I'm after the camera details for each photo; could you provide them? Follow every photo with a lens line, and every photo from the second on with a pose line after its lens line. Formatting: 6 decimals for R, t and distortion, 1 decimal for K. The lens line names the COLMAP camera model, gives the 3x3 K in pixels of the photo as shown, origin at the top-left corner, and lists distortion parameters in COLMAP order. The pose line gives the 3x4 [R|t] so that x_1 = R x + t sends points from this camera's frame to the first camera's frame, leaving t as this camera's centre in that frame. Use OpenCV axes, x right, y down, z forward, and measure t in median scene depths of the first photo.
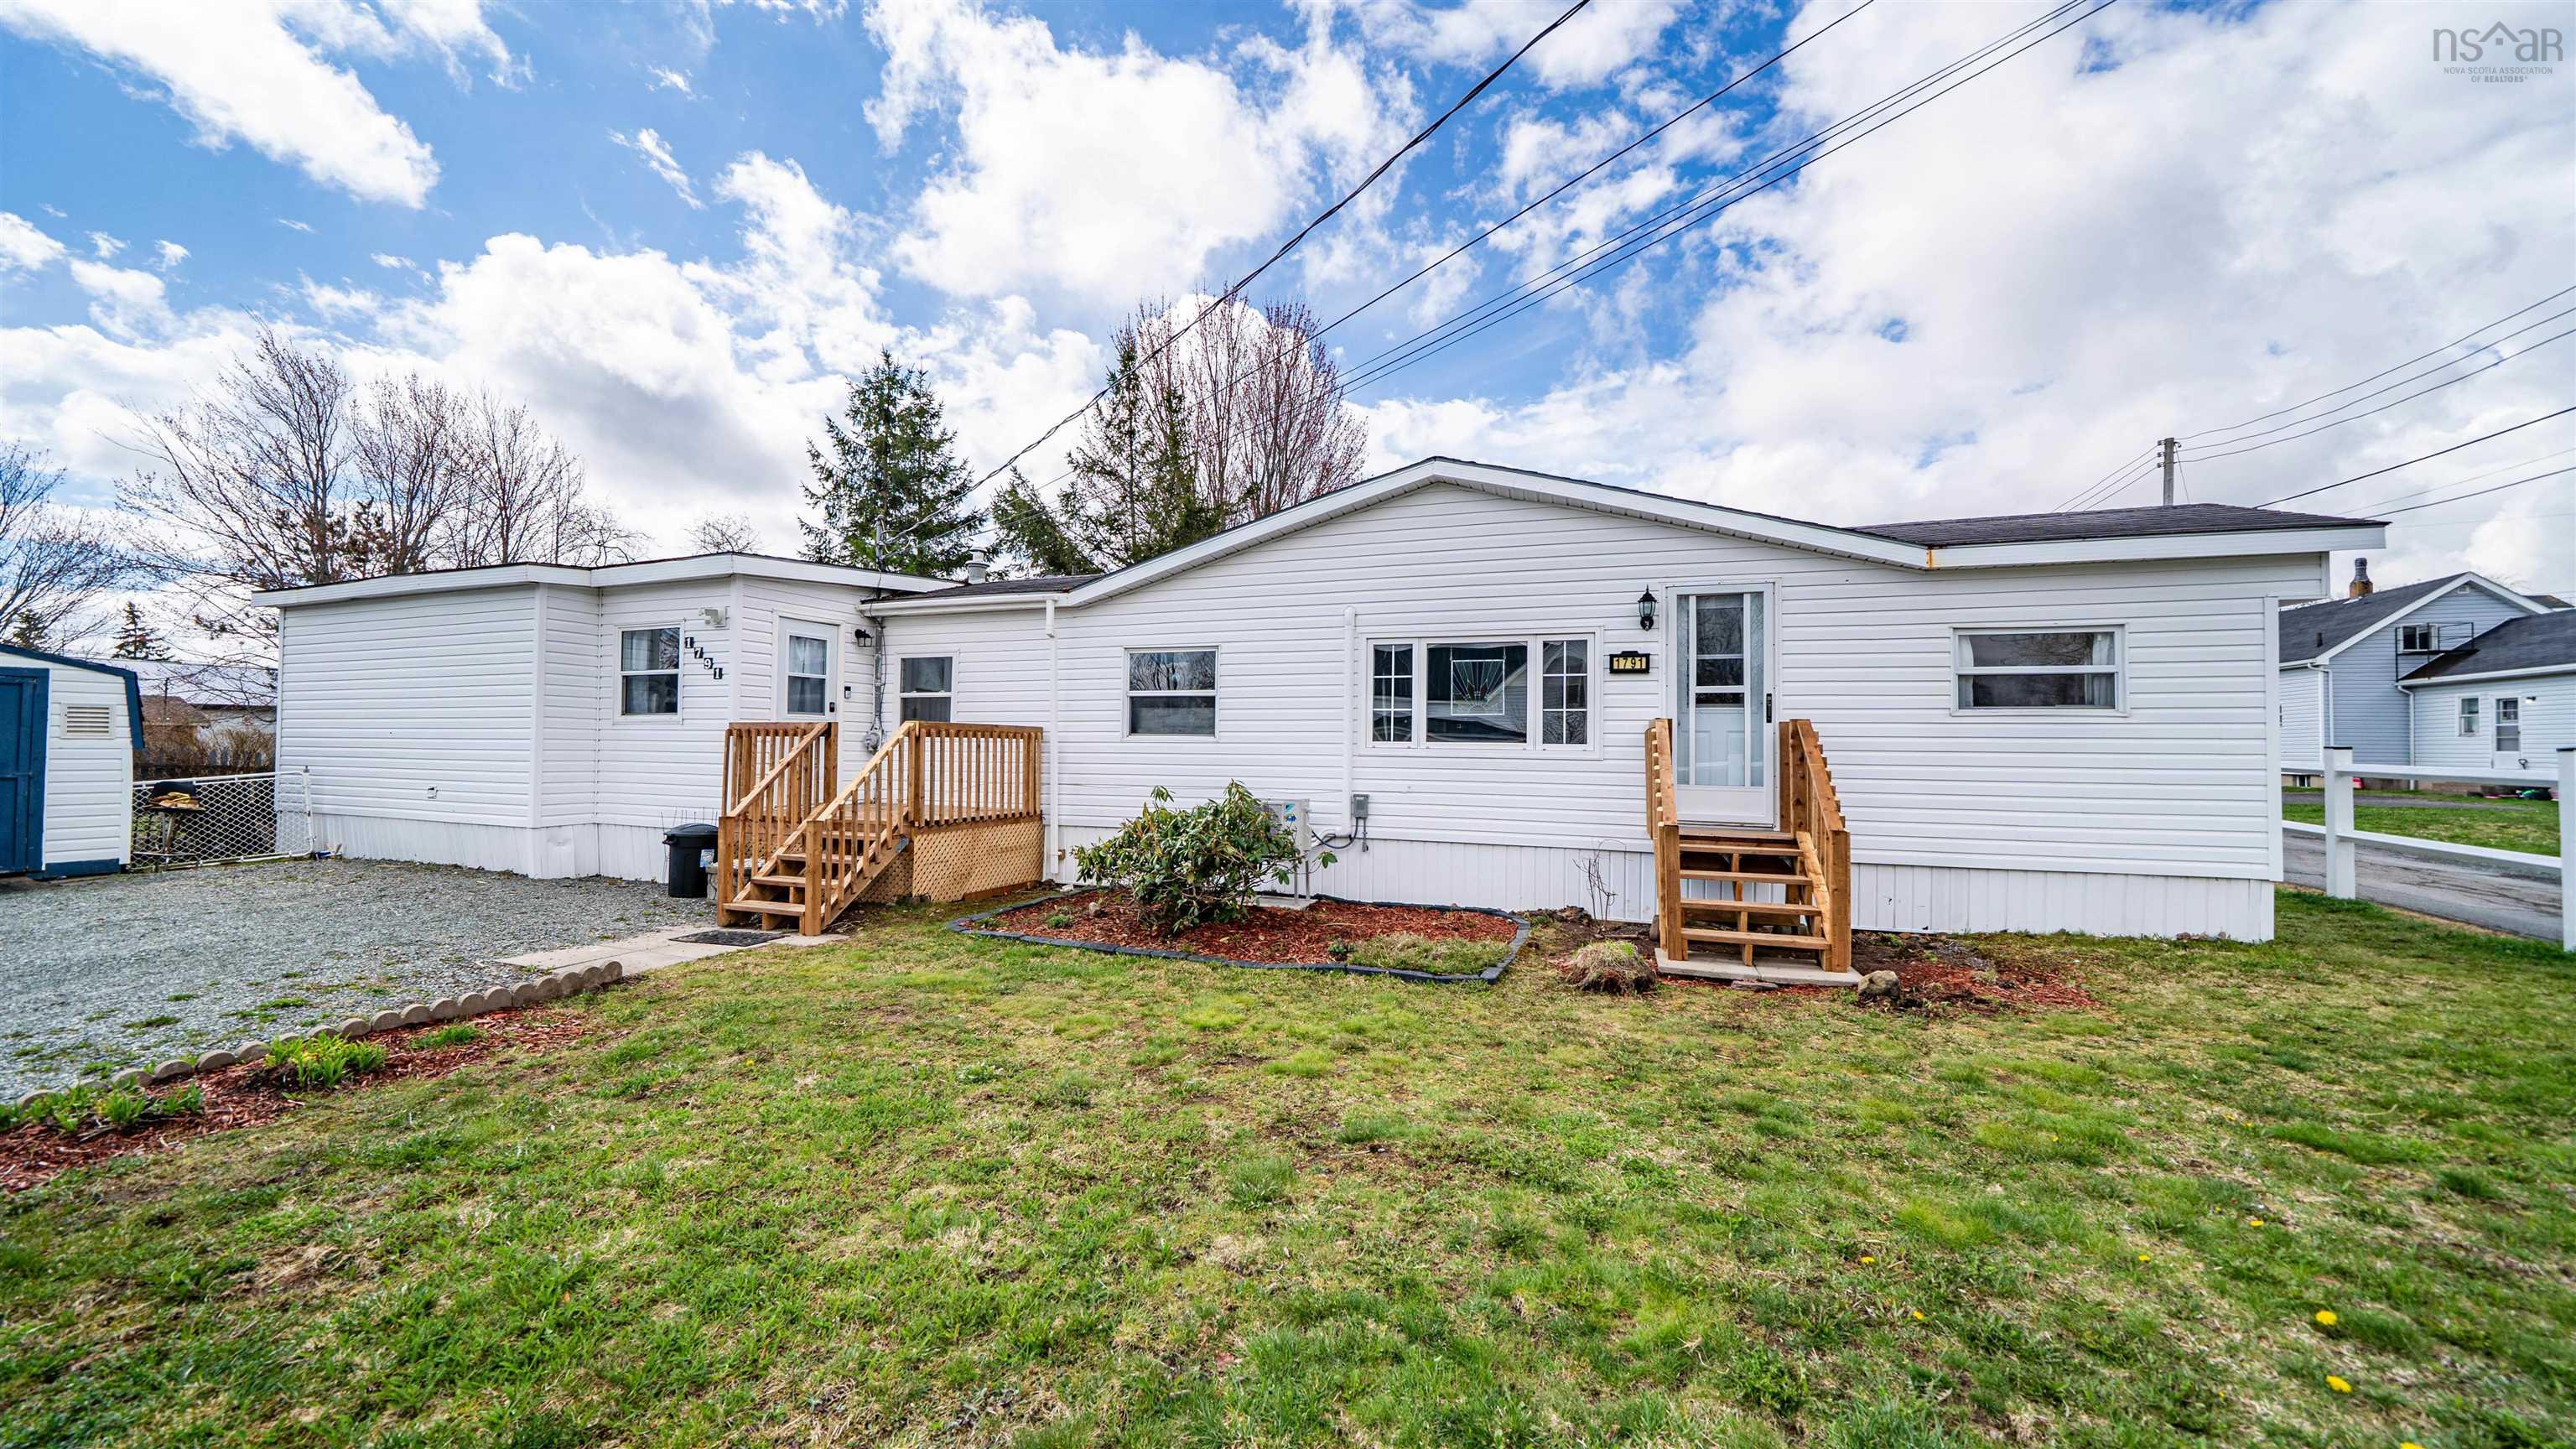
lens RADIAL K [[874.9, 0, 1301.5], [0, 874.9, 724.2], [0, 0, 1]] dist [-0.004832, 0.000144]
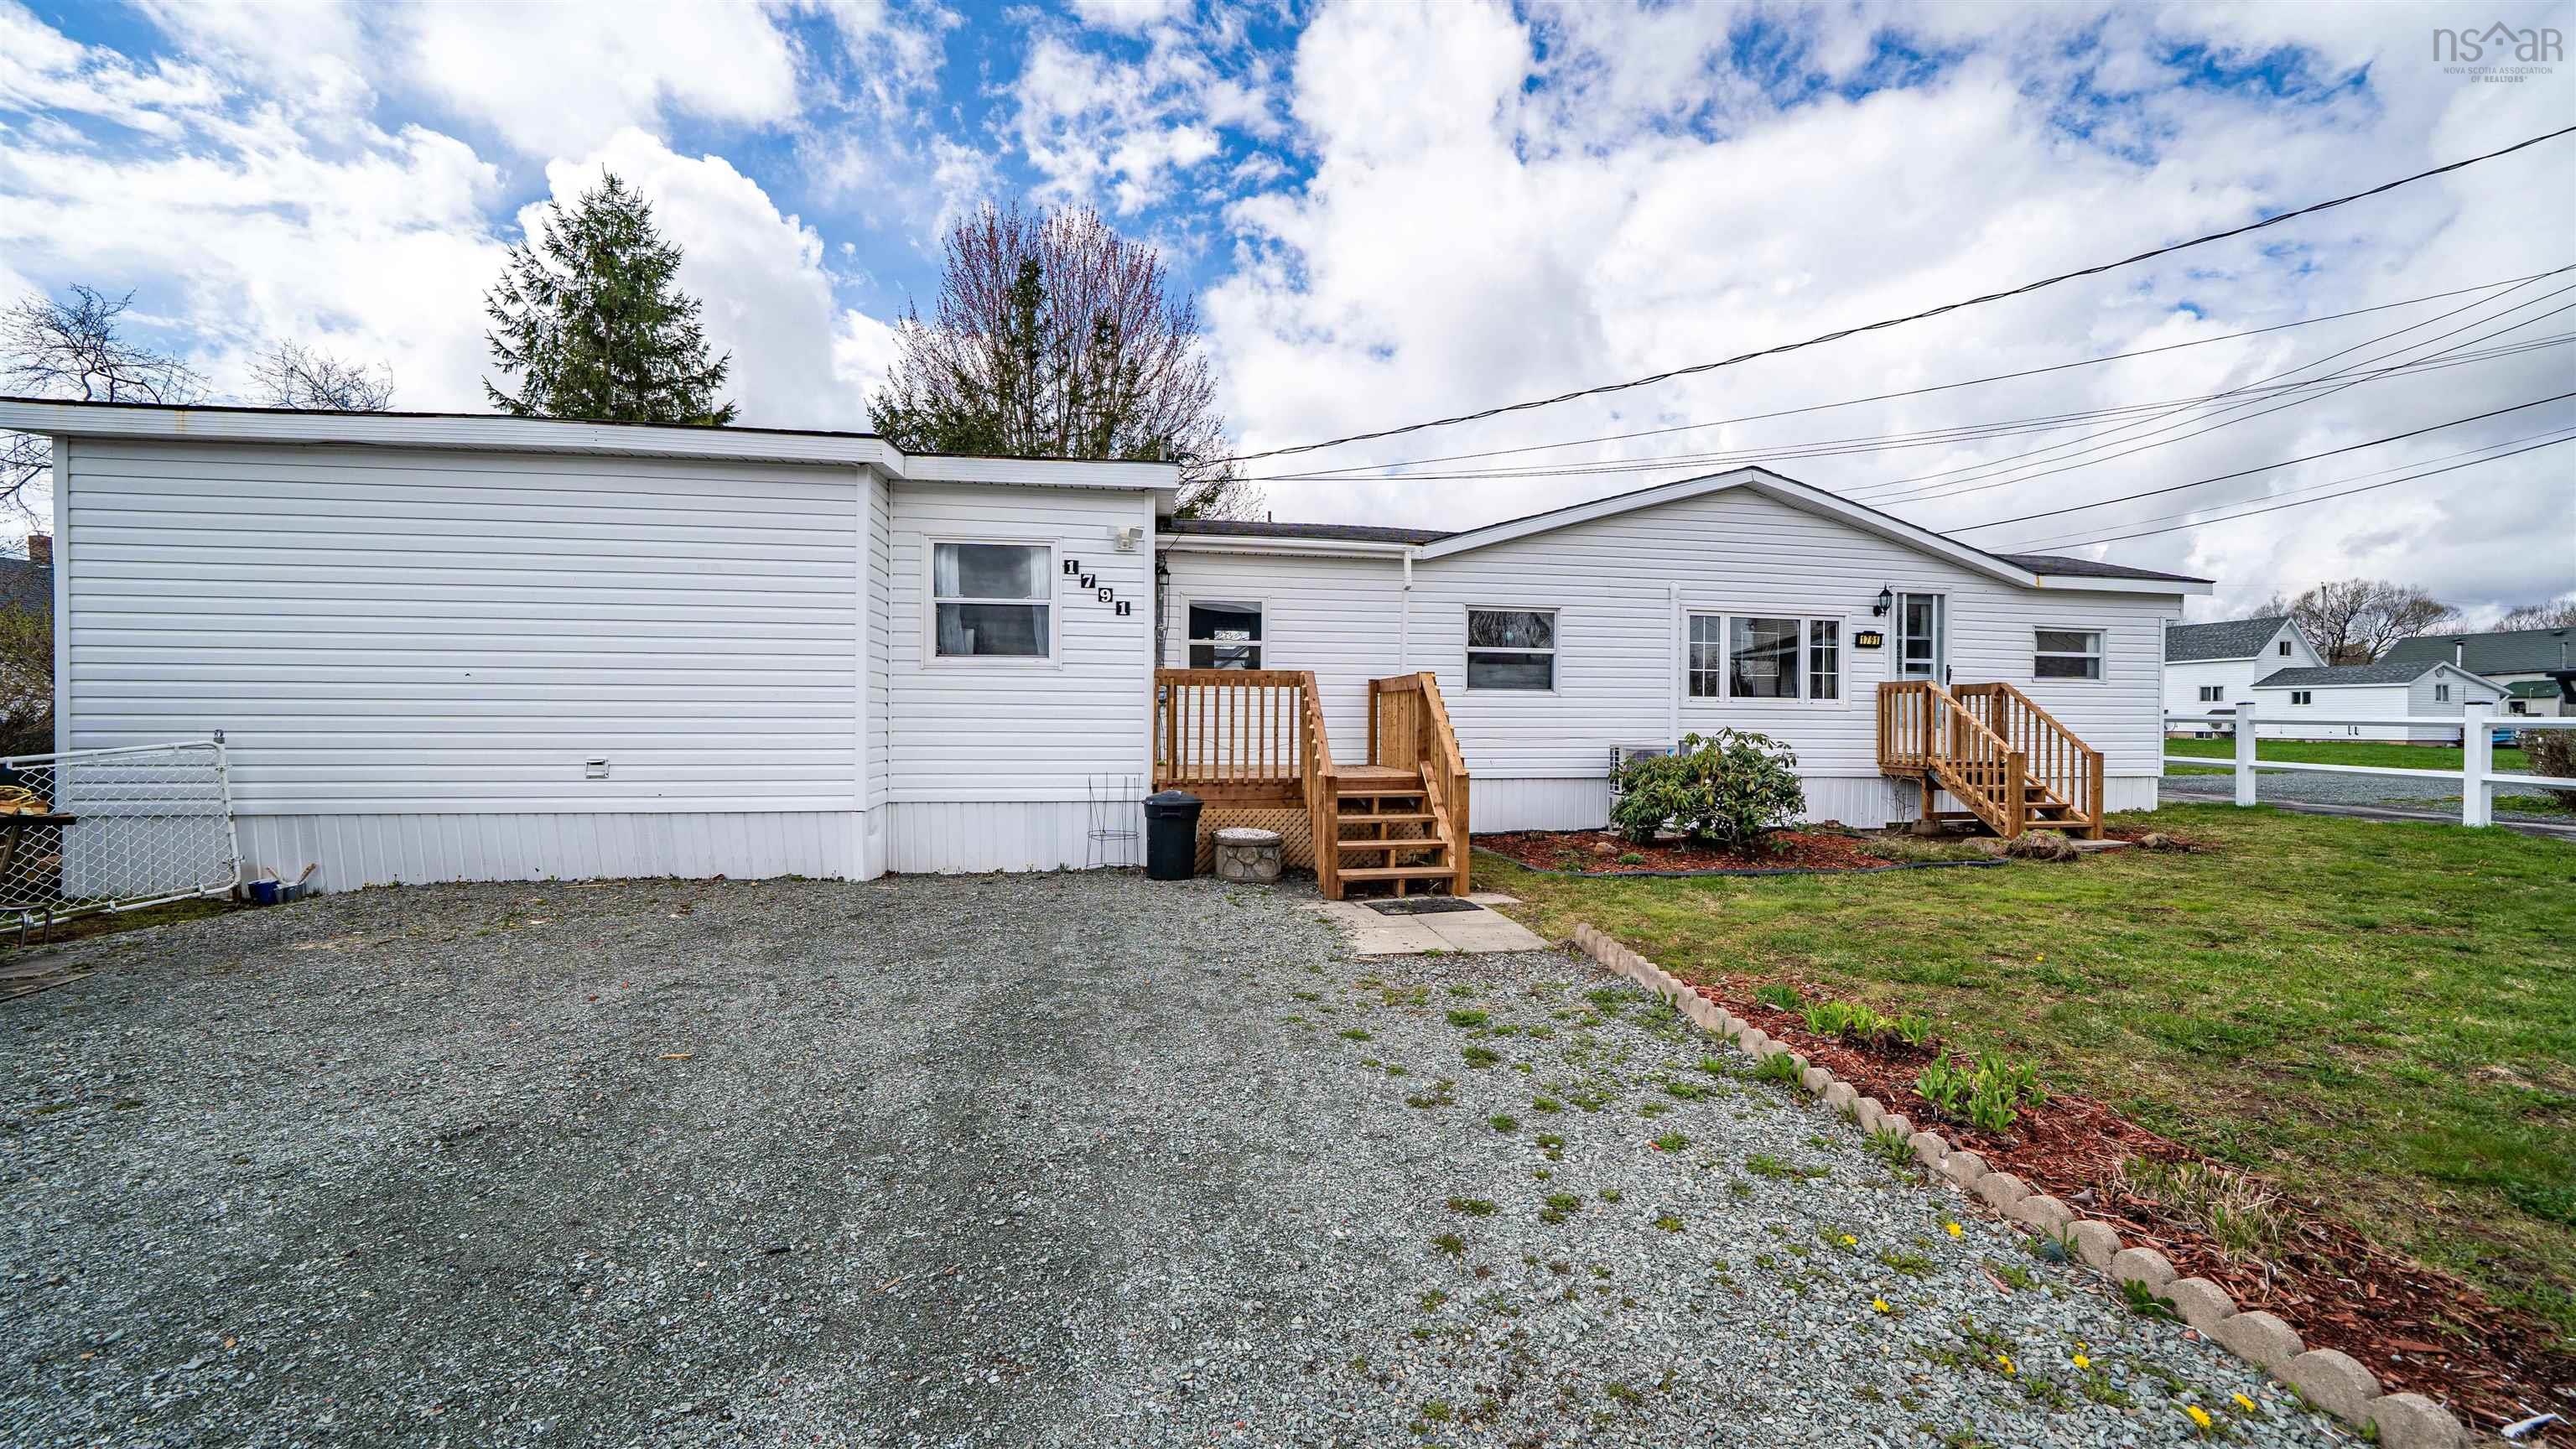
lens RADIAL K [[874.9, 0, 1307.3], [0, 874.9, 725.1], [0, 0, 1]] dist [-0.004832, 0.000144]
pose [[0.871784, -0.010412, 0.489780, -1.031671], [-0.012136, 0.999008, 0.042838, 0.015186], [-0.489740, -0.043289, 0.870793, 0.224558]]
